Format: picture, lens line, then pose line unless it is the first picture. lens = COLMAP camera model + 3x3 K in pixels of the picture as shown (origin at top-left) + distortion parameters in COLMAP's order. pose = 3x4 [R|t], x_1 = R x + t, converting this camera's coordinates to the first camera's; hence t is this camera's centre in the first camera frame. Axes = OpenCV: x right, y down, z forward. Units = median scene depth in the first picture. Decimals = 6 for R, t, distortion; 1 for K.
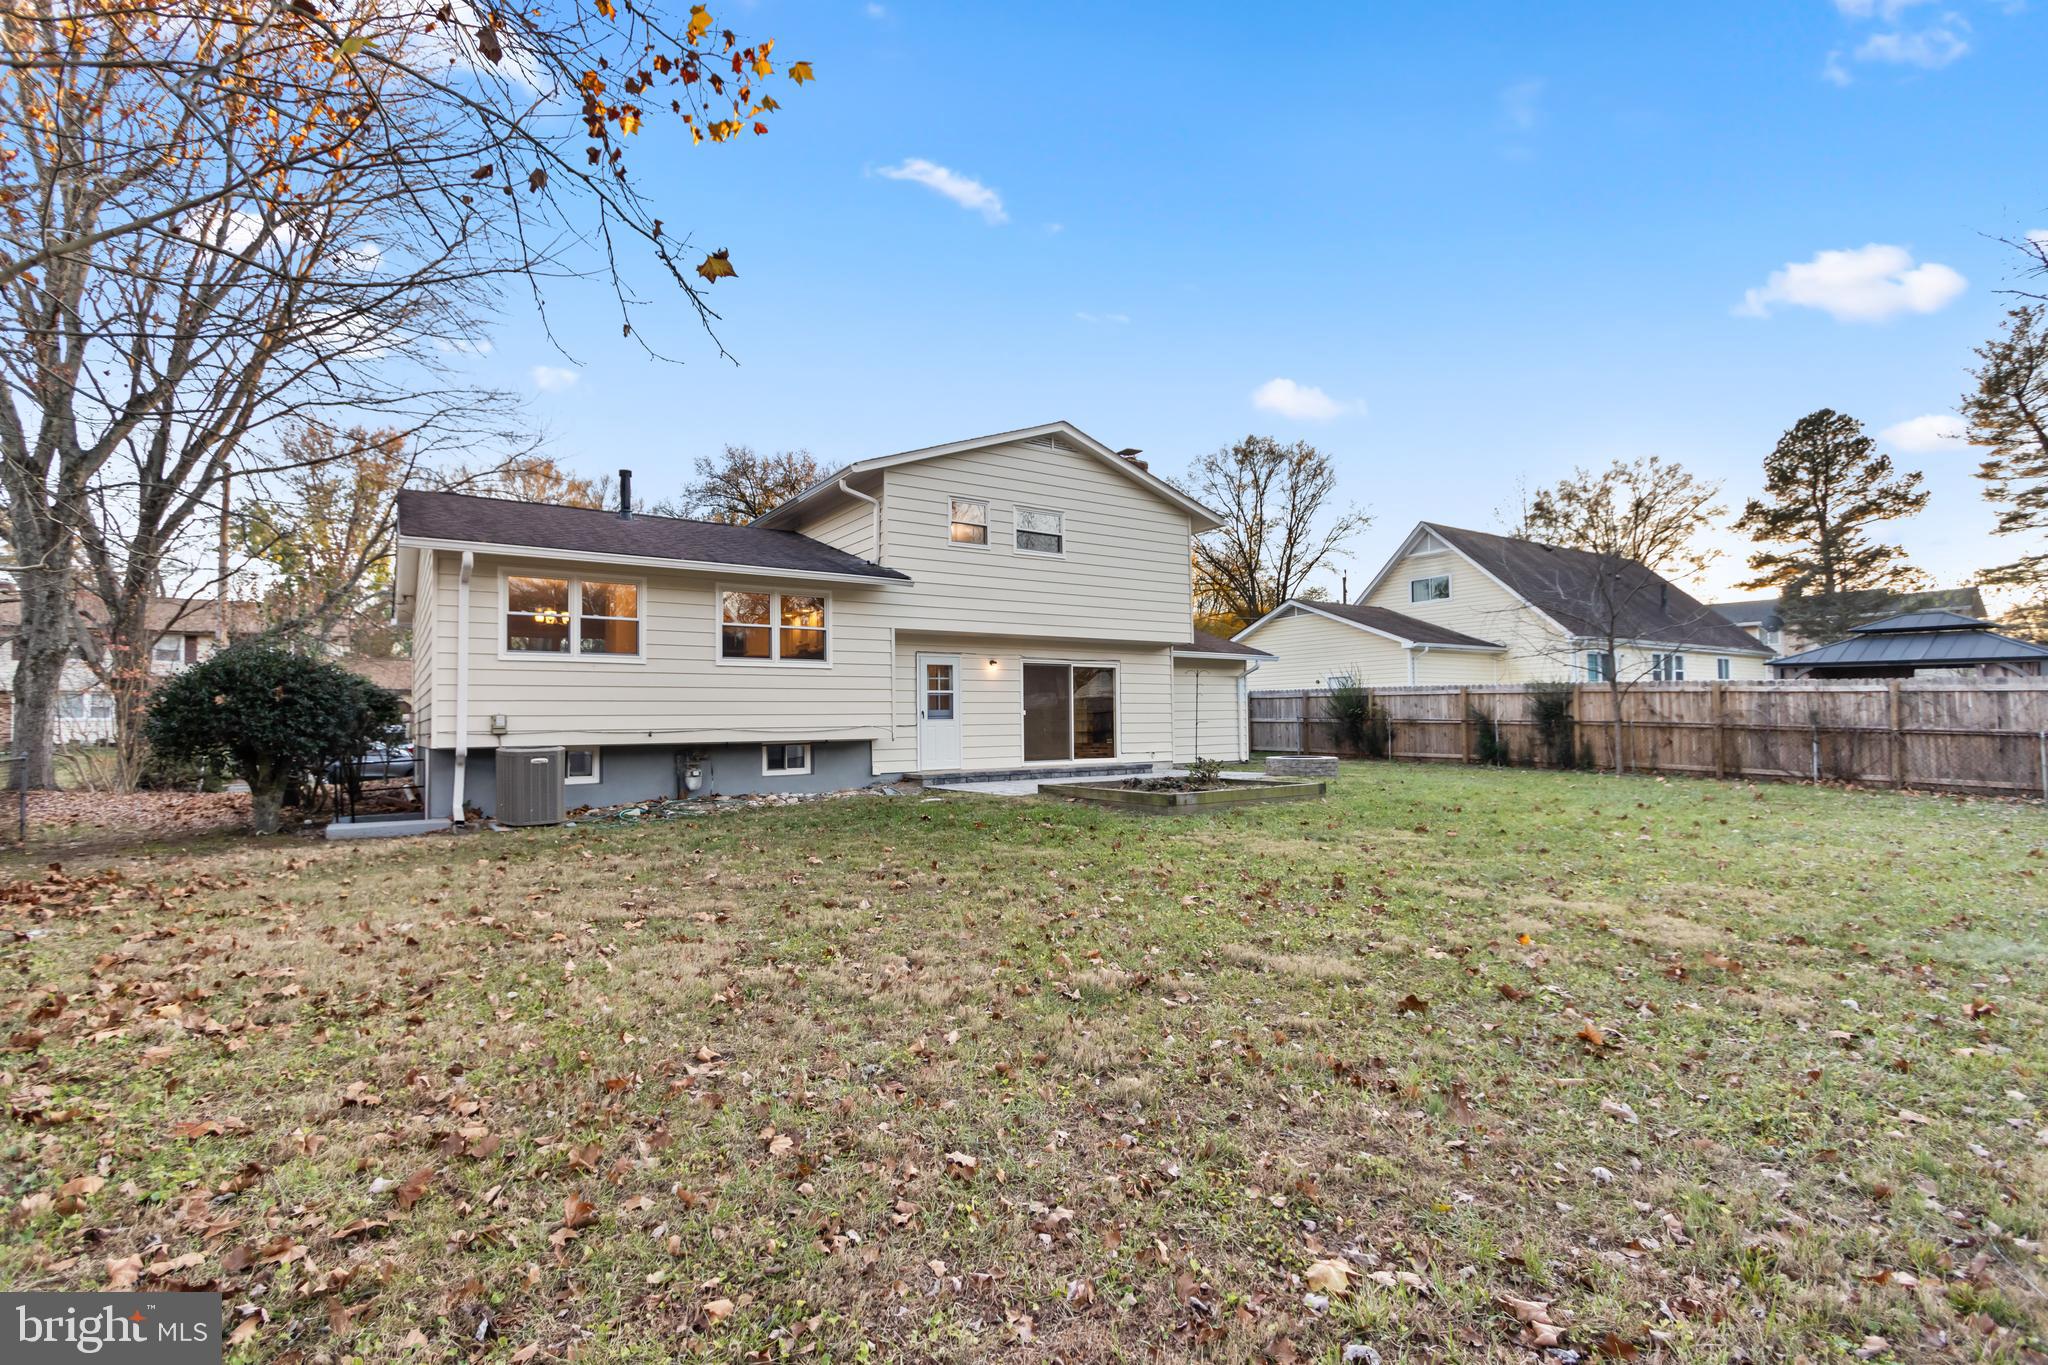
lens RADIAL K [[950.2, 0, 1011.2], [0, 950.2, 702.0], [0, 0, 1]] dist [0.009368, -0.000131]
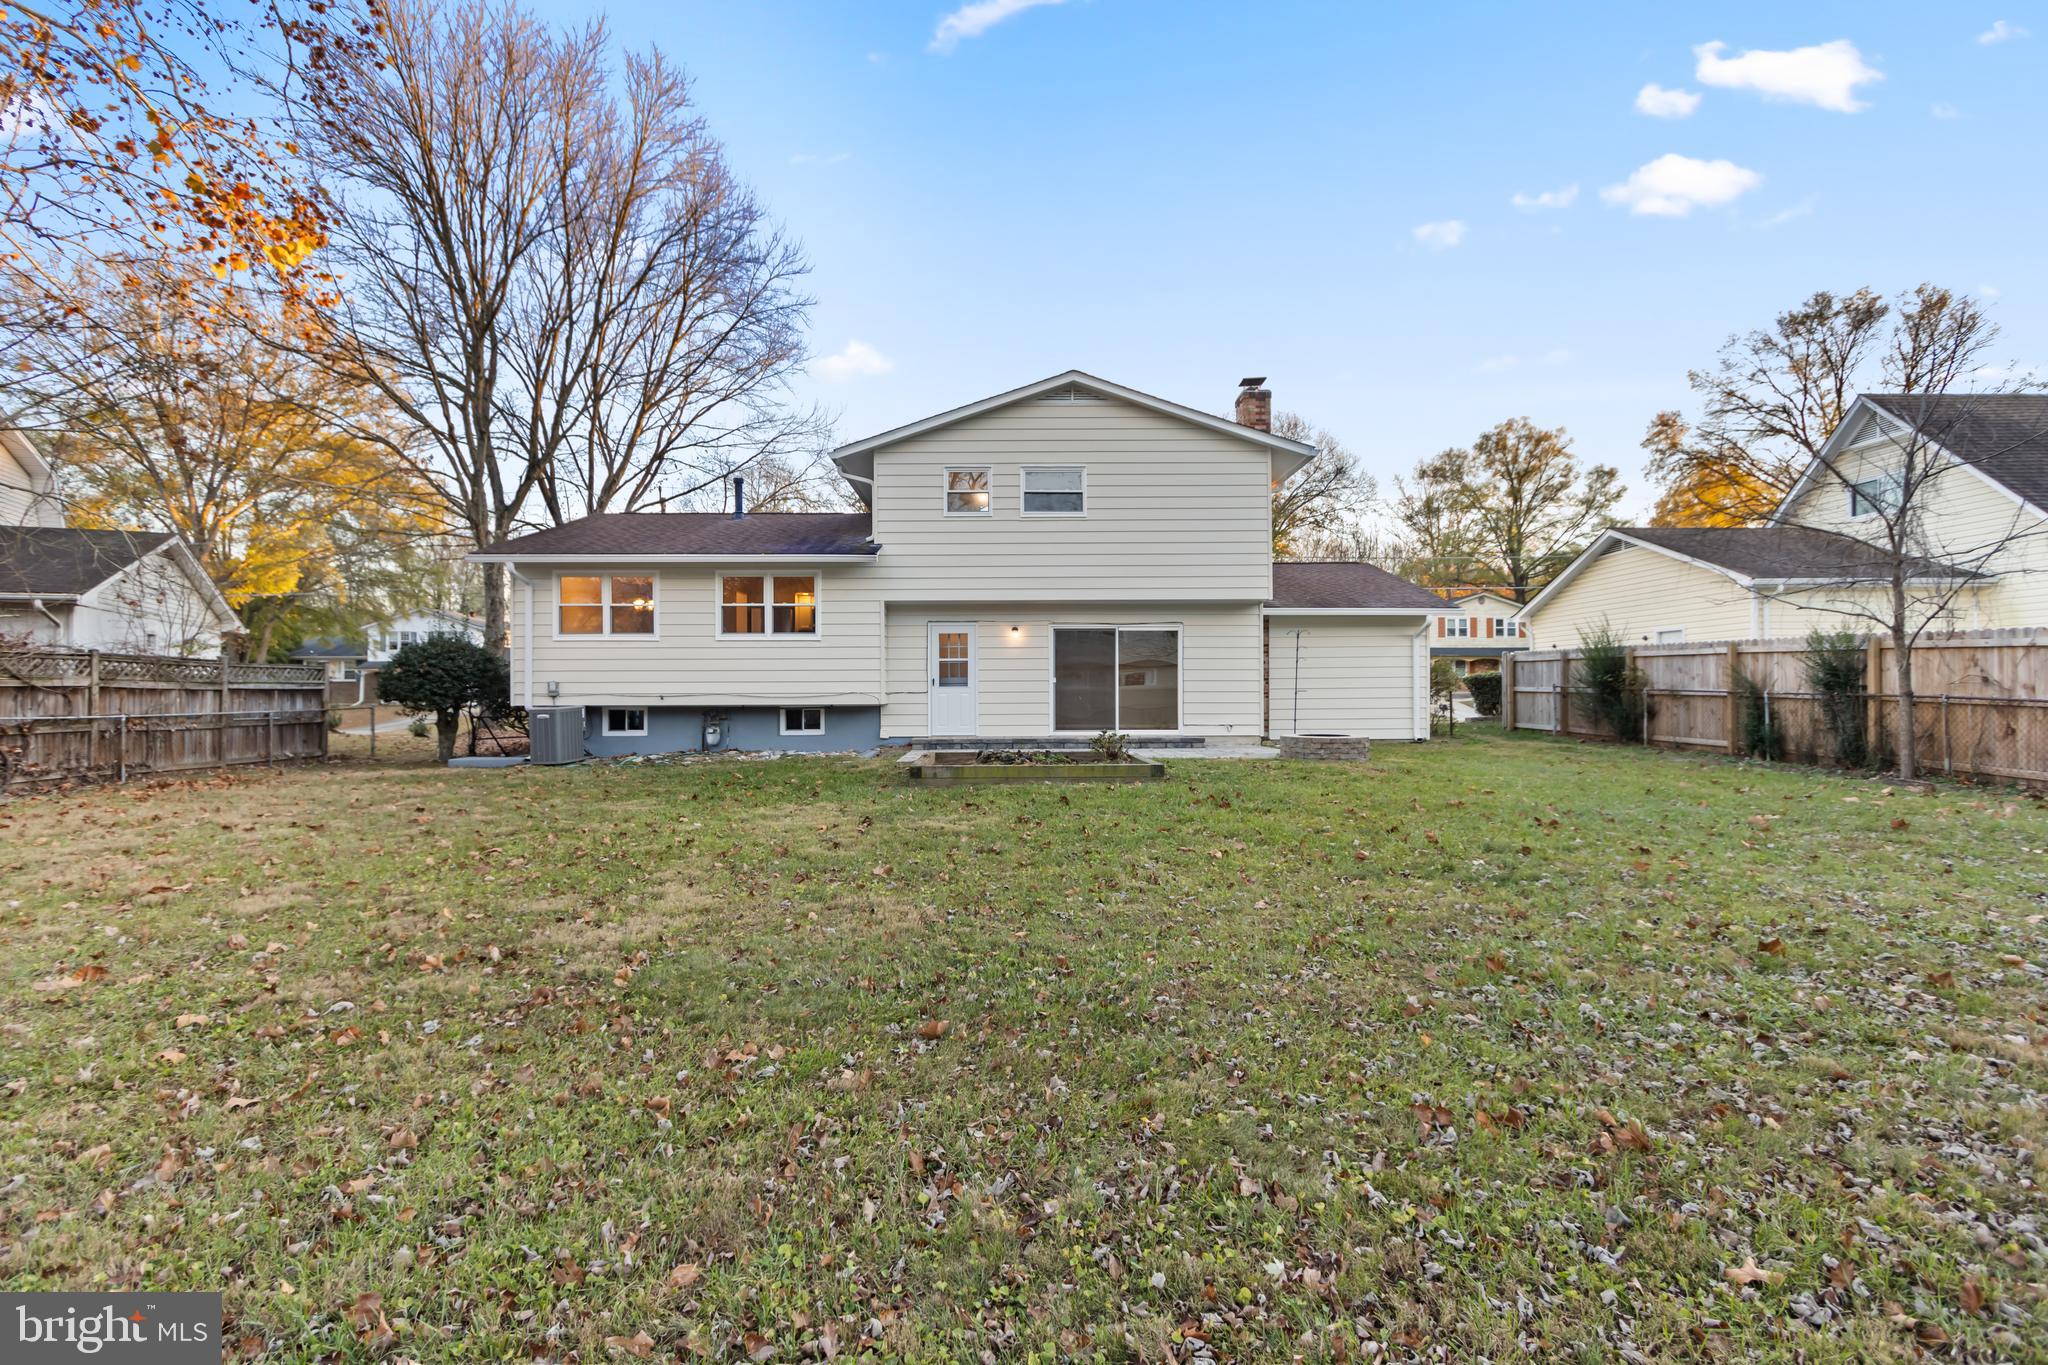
lens RADIAL K [[950.2, 0, 1011.2], [0, 950.2, 702.0], [0, 0, 1]] dist [0.009368, -0.000131]
pose [[0.833115, 0.014459, -0.552910, 0.516471], [0.006048, 0.999360, 0.035247, -0.000965], [0.553066, -0.032709, 0.832495, 0.168465]]
